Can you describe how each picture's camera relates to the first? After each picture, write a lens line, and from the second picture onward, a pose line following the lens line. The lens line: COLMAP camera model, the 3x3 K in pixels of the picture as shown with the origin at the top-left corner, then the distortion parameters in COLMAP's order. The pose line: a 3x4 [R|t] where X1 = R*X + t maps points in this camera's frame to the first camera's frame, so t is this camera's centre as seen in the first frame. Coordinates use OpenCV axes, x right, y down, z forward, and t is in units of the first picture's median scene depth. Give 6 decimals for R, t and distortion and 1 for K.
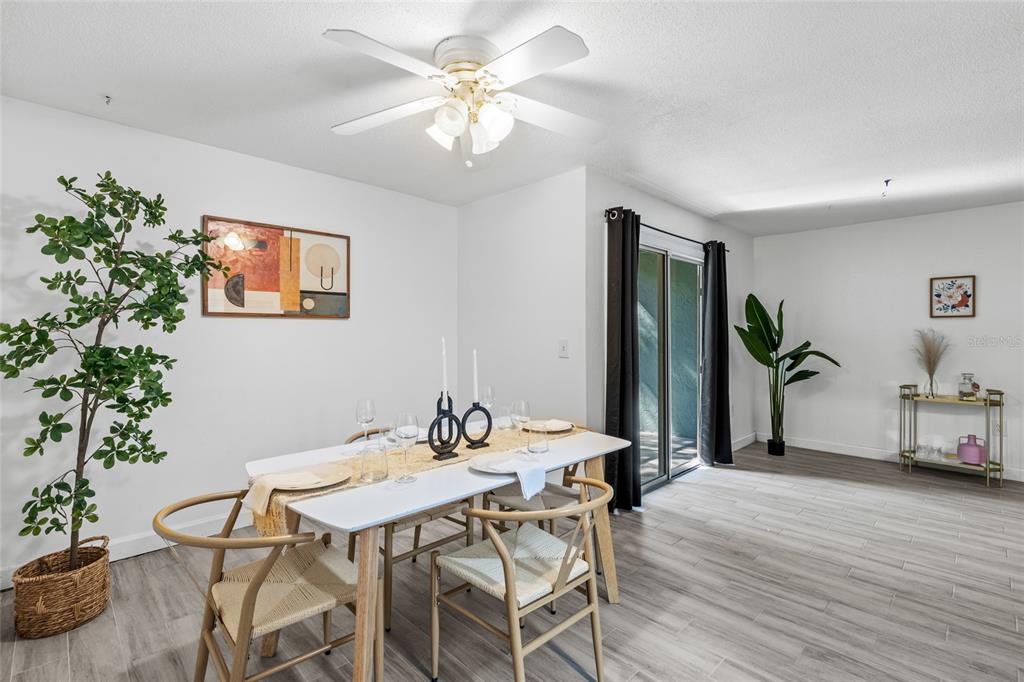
lens RADIAL K [[464.6, 0, 512.7], [0, 464.6, 336.5], [0, 0, 1]] dist [0.003391, -0.000113]
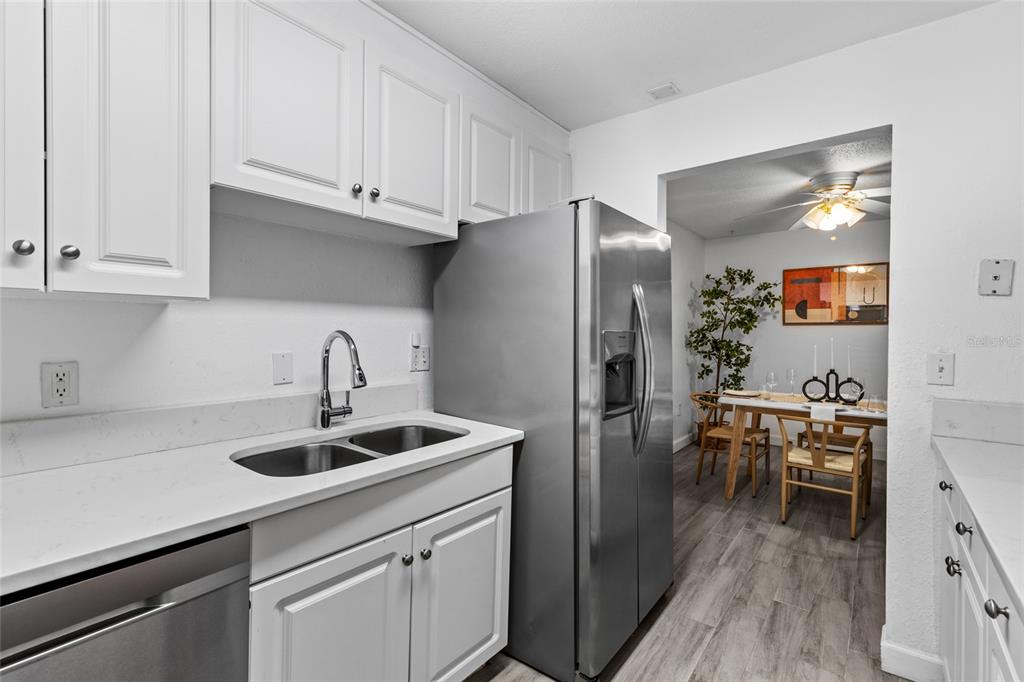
lens RADIAL K [[464.6, 0, 512.5], [0, 464.6, 335.7], [0, 0, 1]] dist [0.003391, -0.000113]
pose [[0.120718, 0.007472, -0.992659, 1.383146], [-0.011426, 0.999916, 0.006137, -0.001122], [0.992621, 0.010601, 0.120793, -0.376028]]
